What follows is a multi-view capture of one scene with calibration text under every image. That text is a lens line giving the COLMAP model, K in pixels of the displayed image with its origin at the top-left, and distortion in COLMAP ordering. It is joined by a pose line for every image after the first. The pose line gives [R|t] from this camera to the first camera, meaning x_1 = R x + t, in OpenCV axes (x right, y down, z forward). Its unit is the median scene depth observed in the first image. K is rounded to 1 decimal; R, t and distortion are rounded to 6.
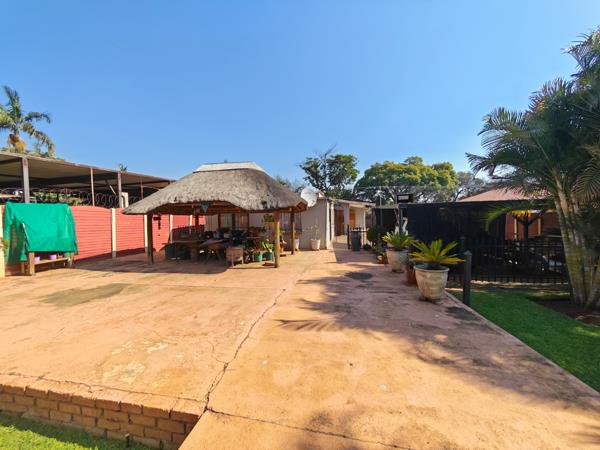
lens RADIAL K [[223.0, 0, 300.0], [0, 223.0, 225.0], [0, 0, 1]] dist [-0.002232, 0.000037]
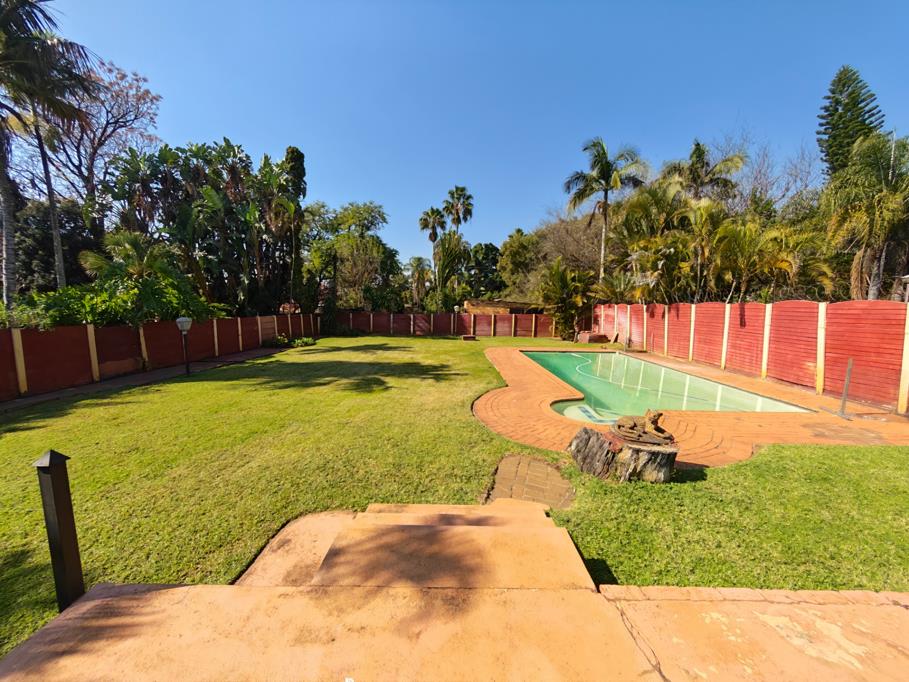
lens RADIAL K [[337.8, 0, 454.5], [0, 337.8, 341.0], [0, 0, 1]] dist [-0.002232, 0.000037]
pose [[-0.983189, 0.023156, -0.181119, 0.010866], [-0.000278, 0.991735, 0.128300, -0.008479], [0.182593, 0.126193, -0.975057, 0.074455]]
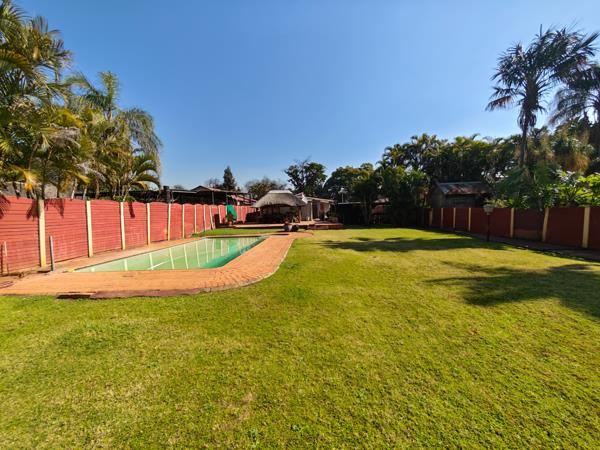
lens RADIAL K [[223.0, 0, 300.0], [0, 223.0, 225.0], [0, 0, 1]] dist [-0.002232, 0.000037]
pose [[0.992333, -0.018880, 0.122139, -0.080207], [0.014277, 0.999158, 0.038457, 0.013172], [-0.122762, -0.036418, 0.991768, -0.376799]]
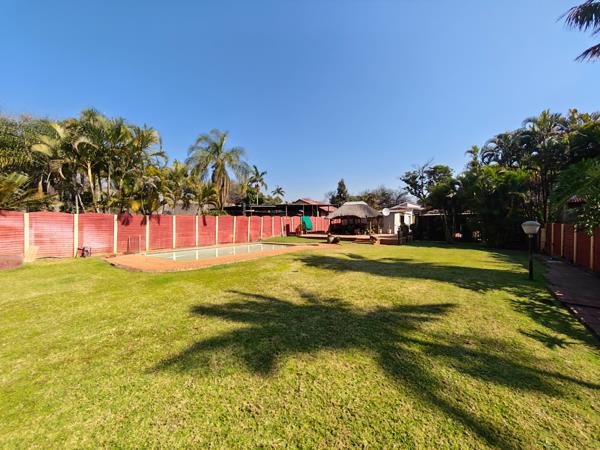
lens RADIAL K [[223.0, 0, 300.0], [0, 223.0, 225.0], [0, 0, 1]] dist [-0.002232, 0.000037]
pose [[0.890310, 0.012894, -0.455171, 0.072293], [-0.016069, 0.999866, -0.003107, 0.009258], [0.455070, 0.010081, 0.890398, -0.369778]]
